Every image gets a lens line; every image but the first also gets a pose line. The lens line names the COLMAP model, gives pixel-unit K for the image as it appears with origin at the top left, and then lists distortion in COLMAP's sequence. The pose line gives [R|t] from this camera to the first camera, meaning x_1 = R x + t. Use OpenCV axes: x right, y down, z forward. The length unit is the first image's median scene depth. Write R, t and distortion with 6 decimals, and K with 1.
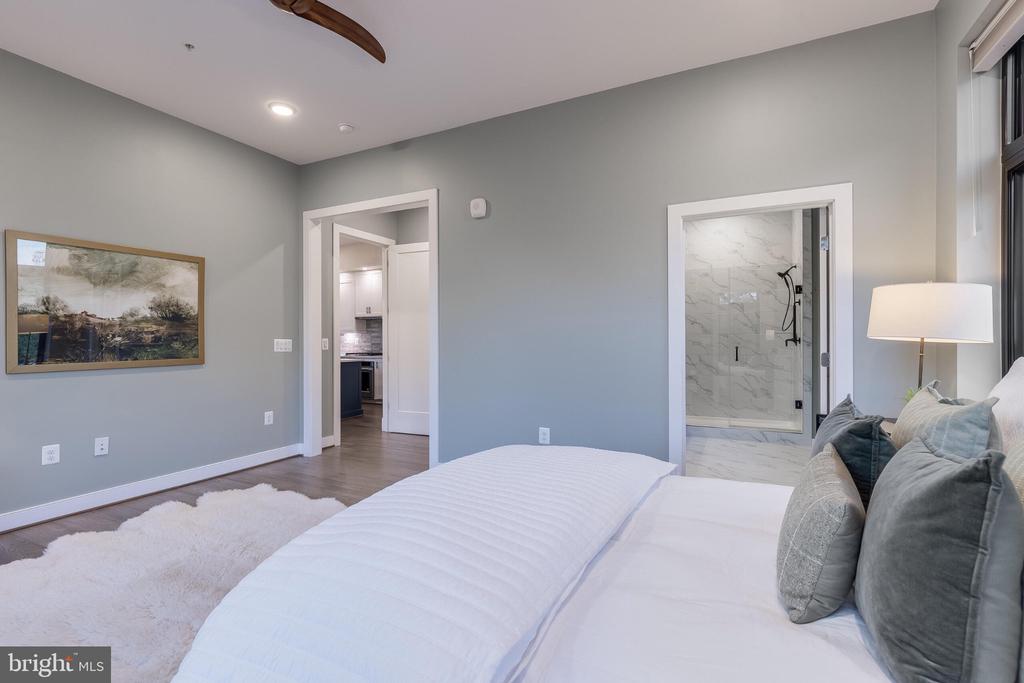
lens RADIAL K [[471.8, 0, 512.6], [0, 471.8, 338.6], [0, 0, 1]] dist [-0.004047, -0.000339]
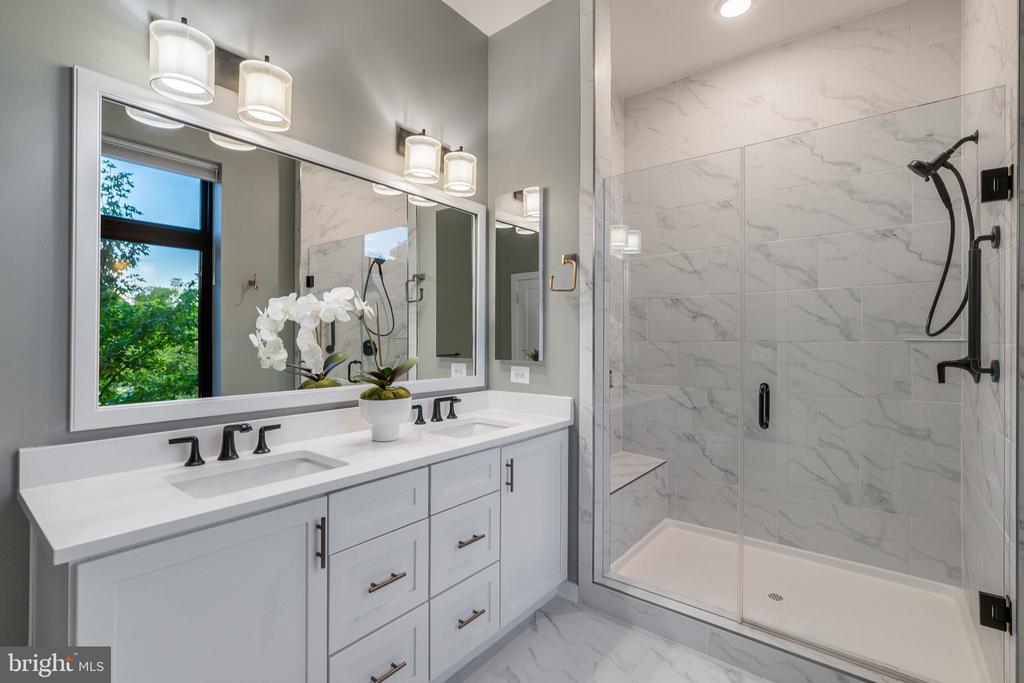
lens RADIAL K [[465.9, 0, 517.6], [0, 465.9, 335.6], [0, 0, 1]] dist [-0.006923, 0.006826]
pose [[0.977719, 0.007063, -0.209797, 0.379194], [-0.008305, 0.999953, -0.005041, -0.013019], [0.209751, 0.006671, 0.977732, 0.652655]]
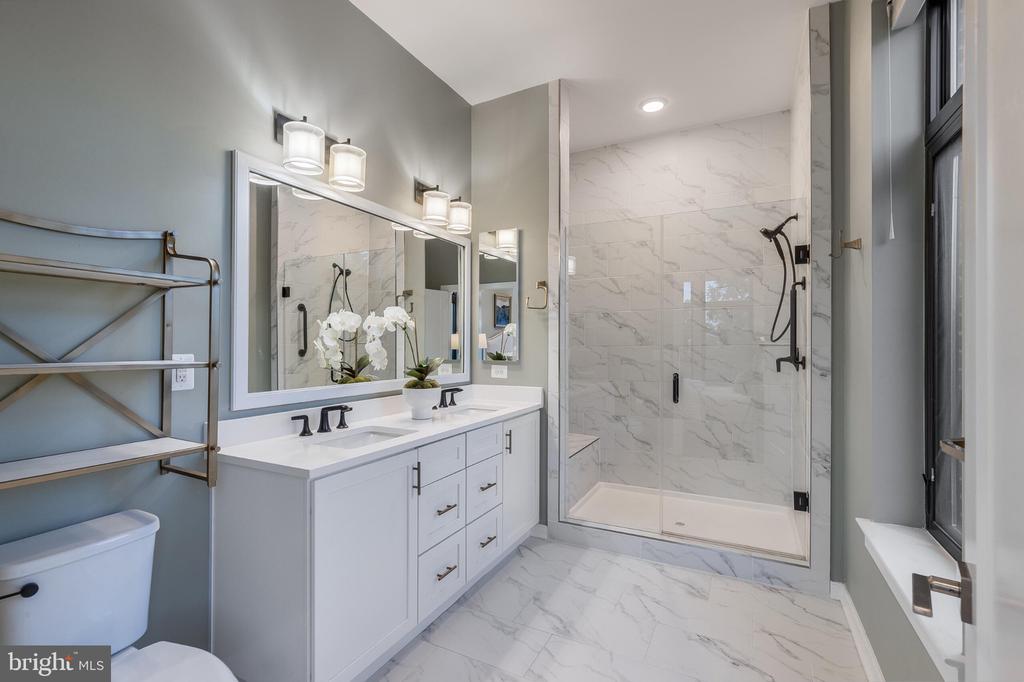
lens RADIAL K [[464.3, 0, 512.0], [0, 464.3, 341.0], [0, 0, 1]] dist [-0.002157, -0.000081]
pose [[0.999828, 0.006548, -0.017348, 0.313690], [-0.006645, 0.999963, -0.005543, -0.012783], [0.017311, 0.005657, 0.999834, 0.511608]]
